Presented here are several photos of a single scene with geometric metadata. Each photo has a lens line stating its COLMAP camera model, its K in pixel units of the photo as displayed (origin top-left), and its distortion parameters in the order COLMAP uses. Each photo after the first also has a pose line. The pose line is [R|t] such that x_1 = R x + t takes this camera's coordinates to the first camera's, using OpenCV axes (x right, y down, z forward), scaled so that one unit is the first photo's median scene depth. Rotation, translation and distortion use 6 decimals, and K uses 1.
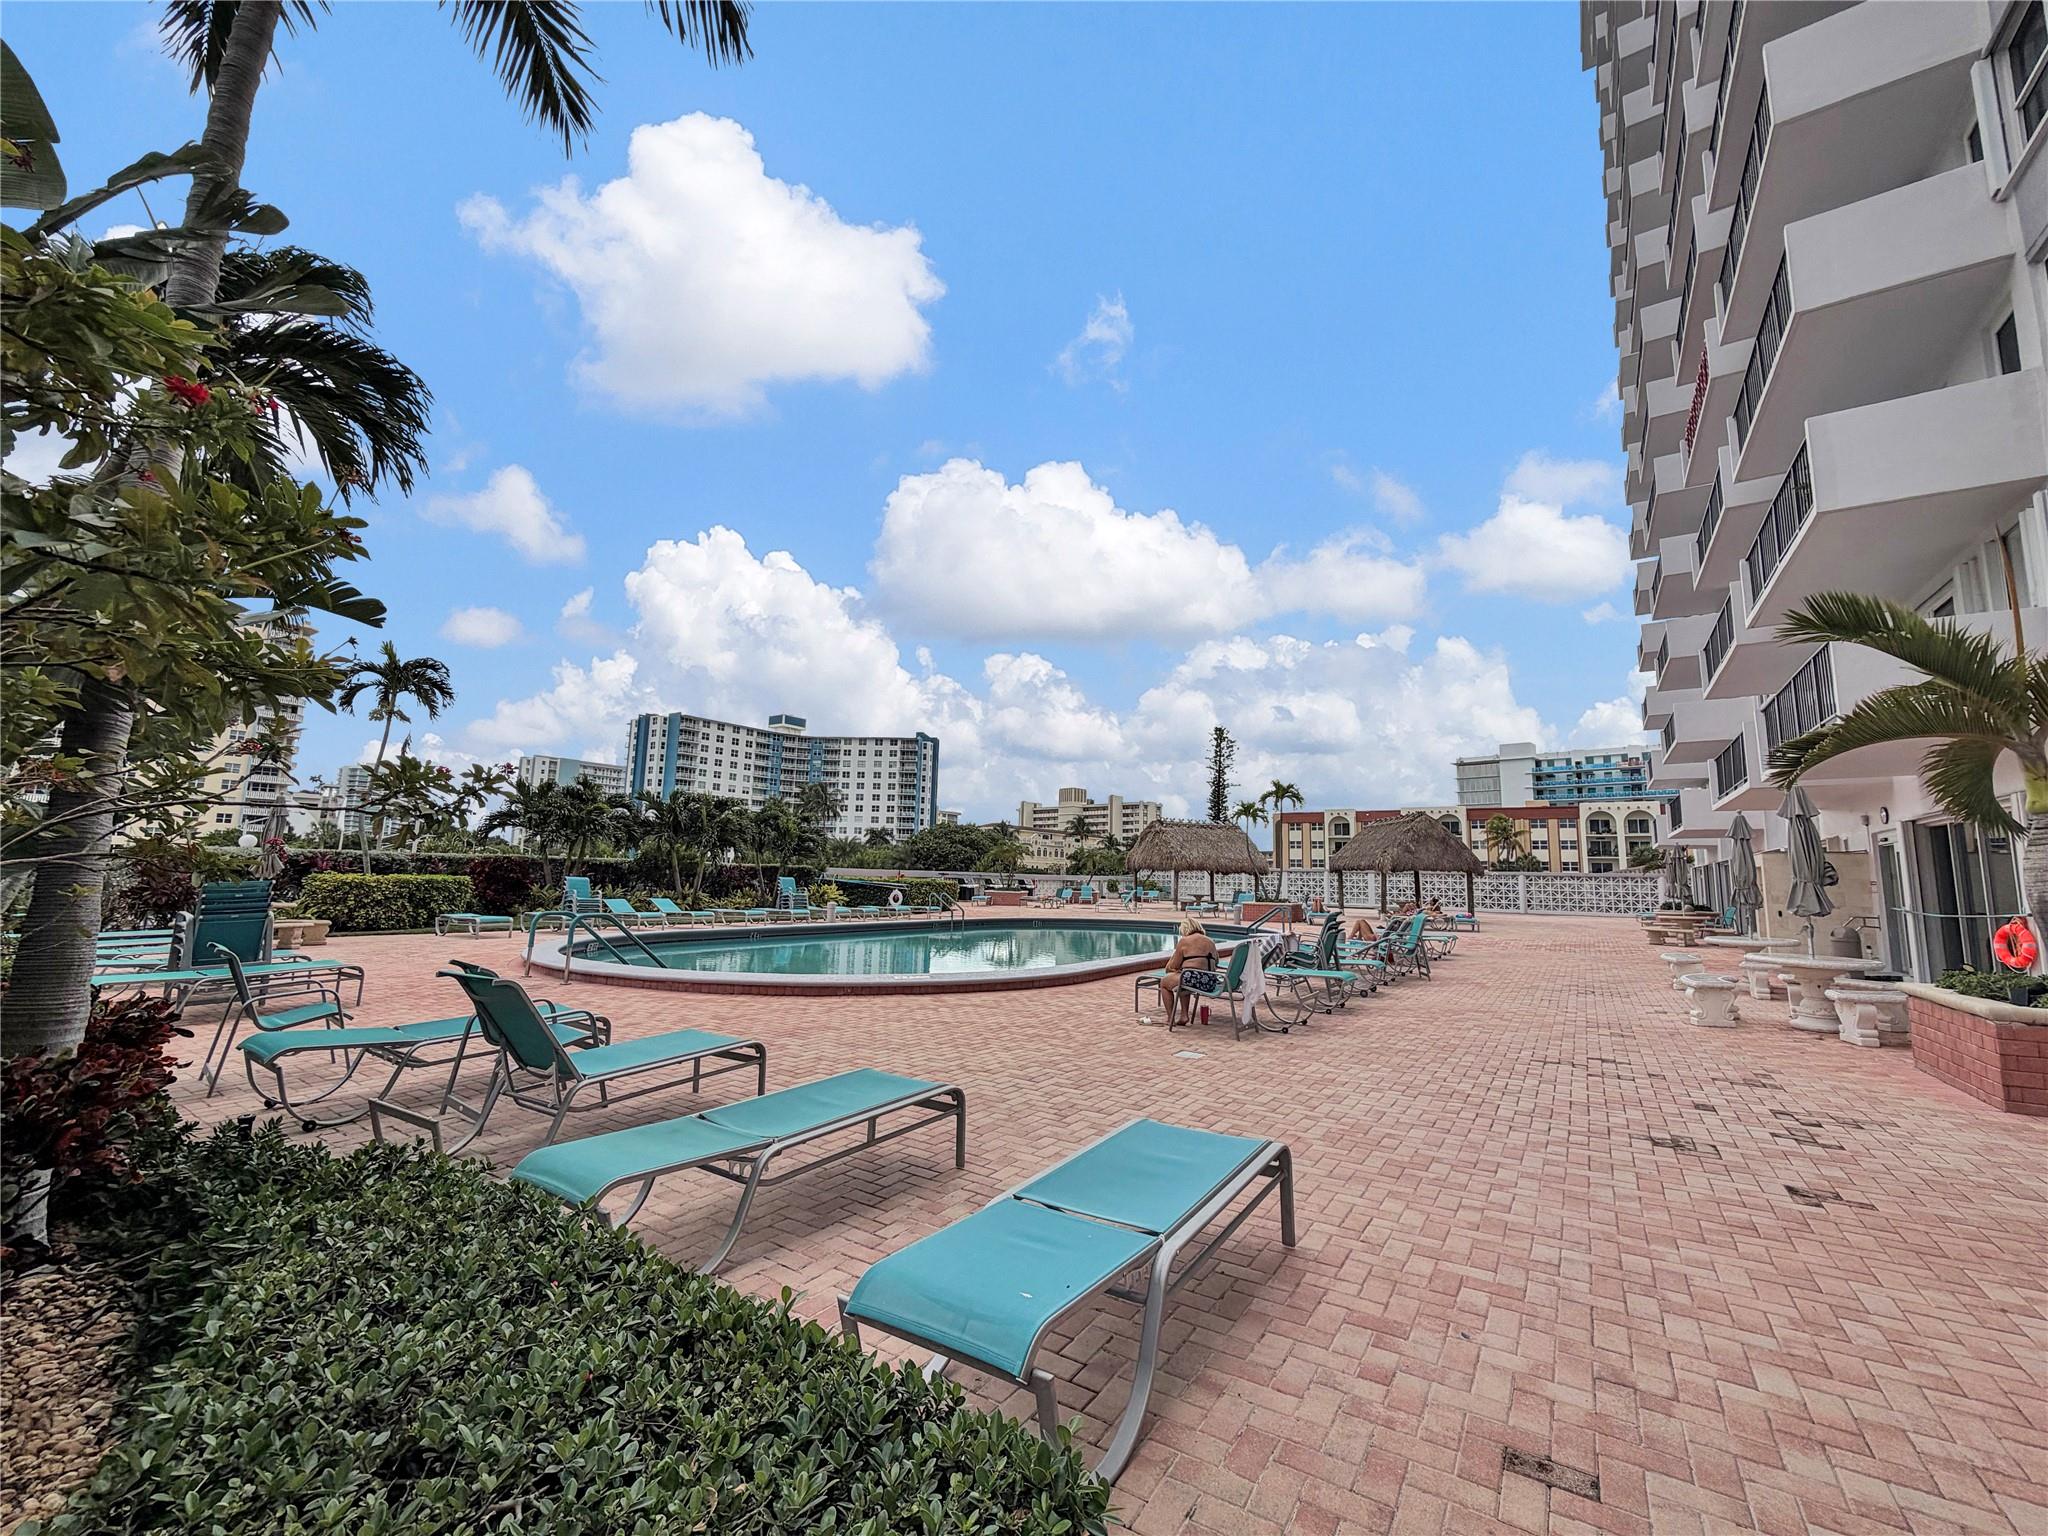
lens RADIAL K [[815.1, 0, 1031.6], [0, 815.1, 770.2], [0, 0, 1]] dist [0.001295, -0.000430]
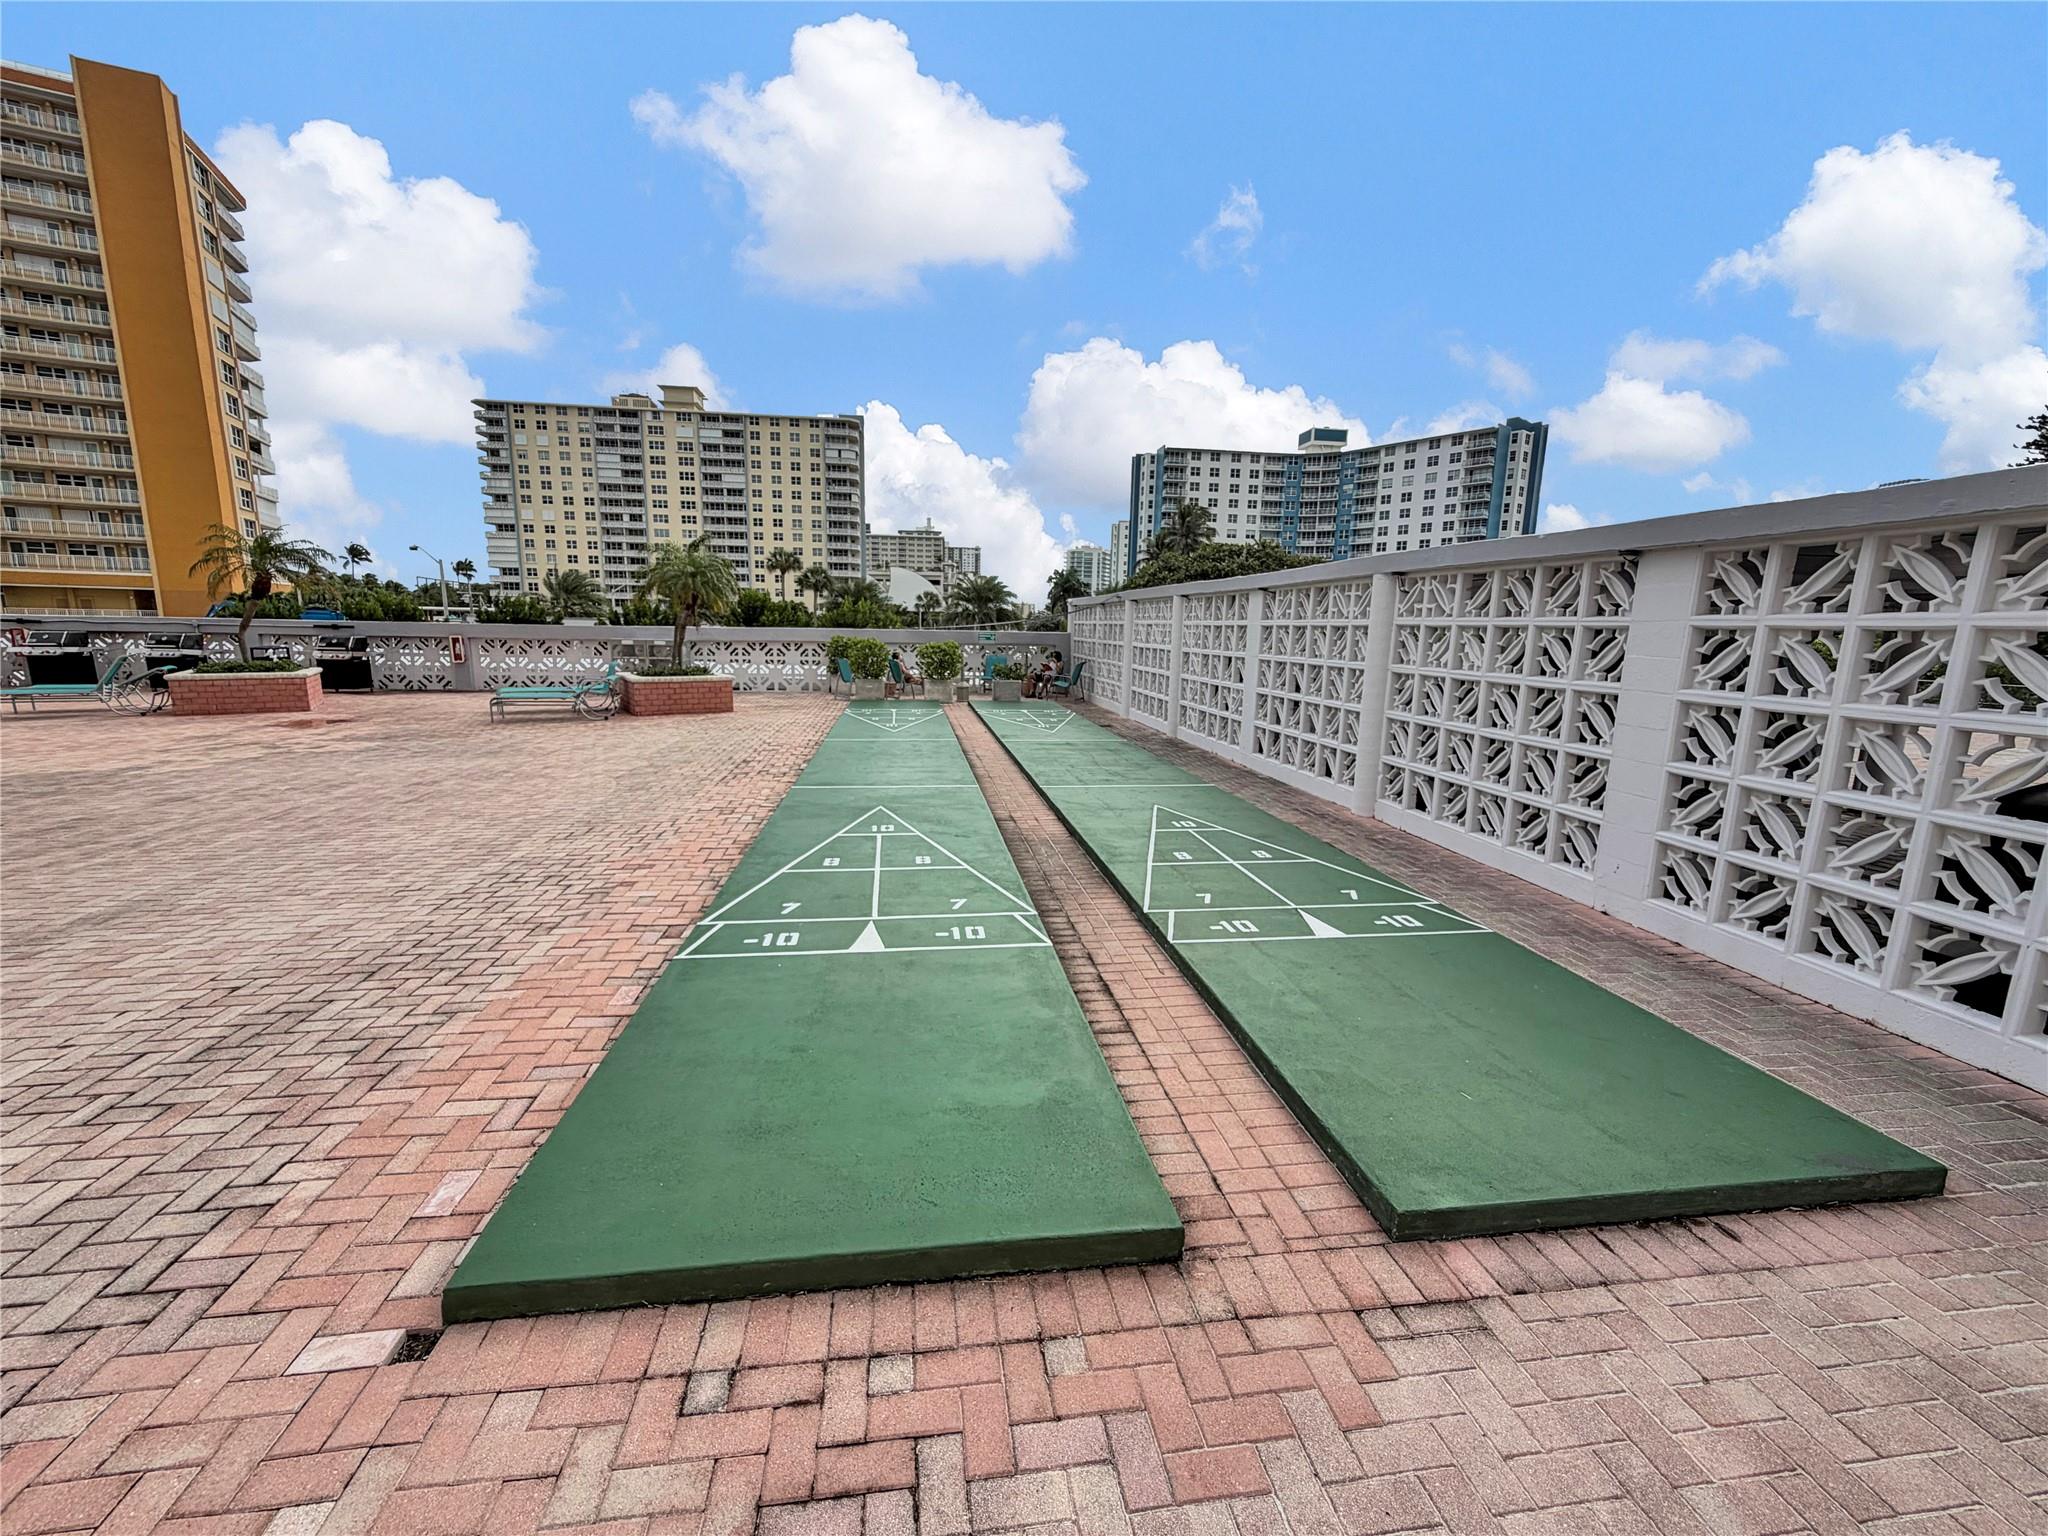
lens RADIAL K [[815.1, 0, 1017.0], [0, 815.1, 771.5], [0, 0, 1]] dist [0.001295, -0.000430]
pose [[0.665749, 0.119074, -0.736613, 0.118656], [0.094973, 0.965634, 0.241932, 0.032799], [0.740107, -0.231025, 0.631562, 0.243373]]
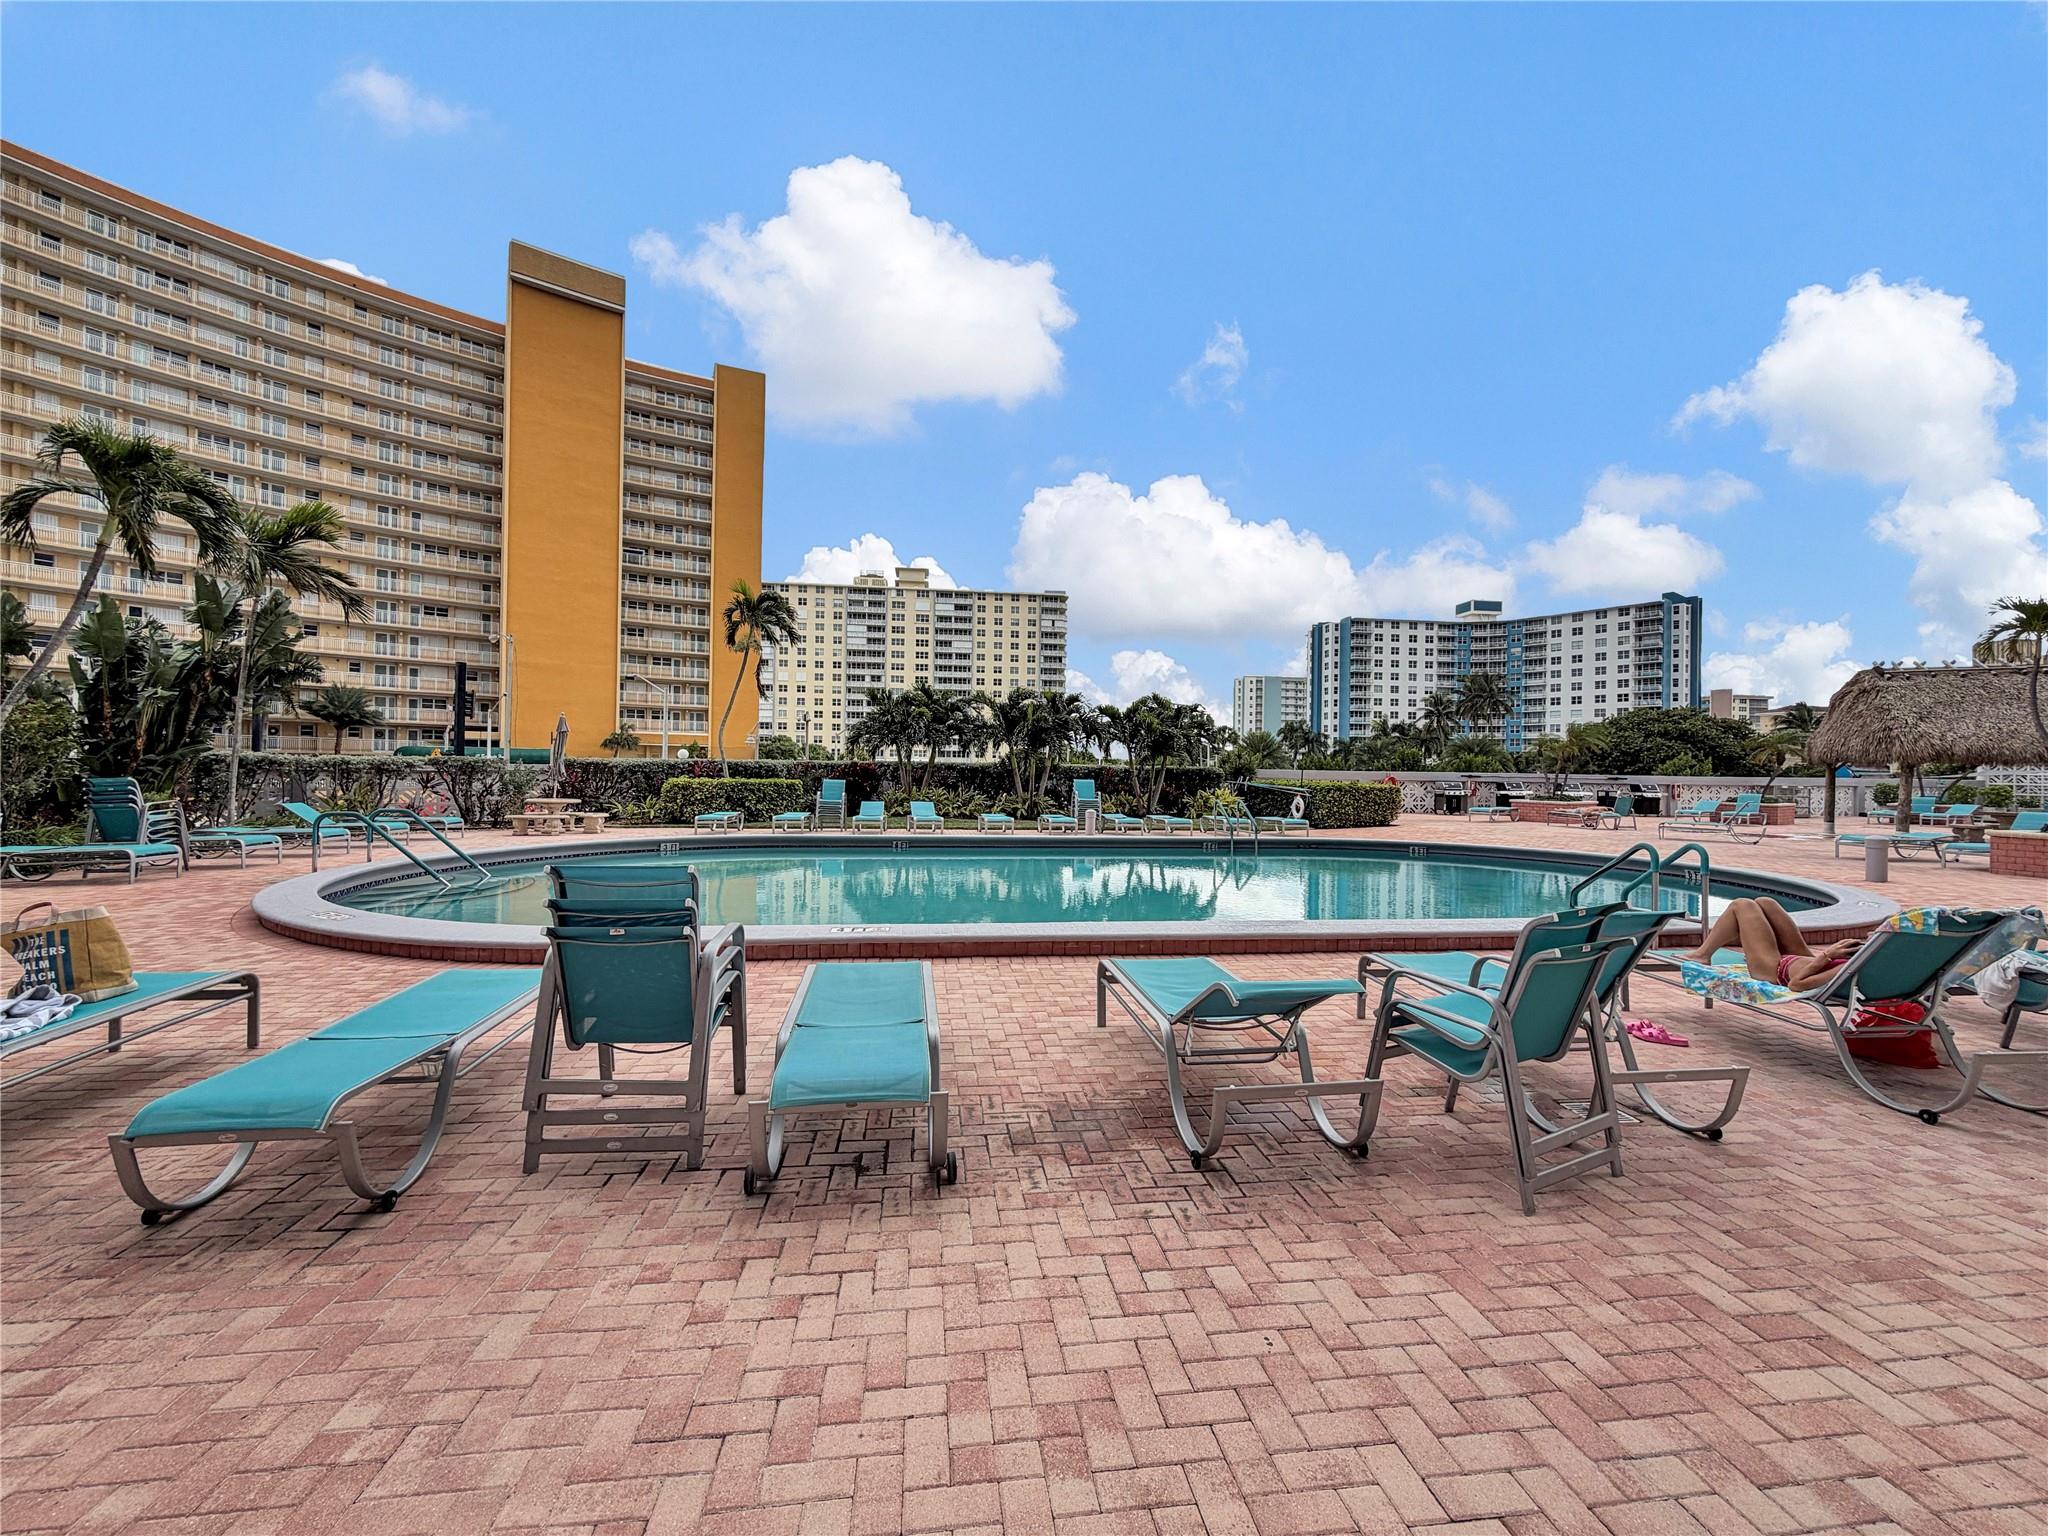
lens RADIAL K [[815.1, 0, 1031.2], [0, 815.1, 765.6], [0, 0, 1]] dist [0.001295, -0.000430]
pose [[0.661652, -0.019756, -0.749550, 0.037069], [0.099233, 0.993167, 0.061419, 0.007601], [0.743215, -0.115018, 0.659092, 0.051786]]
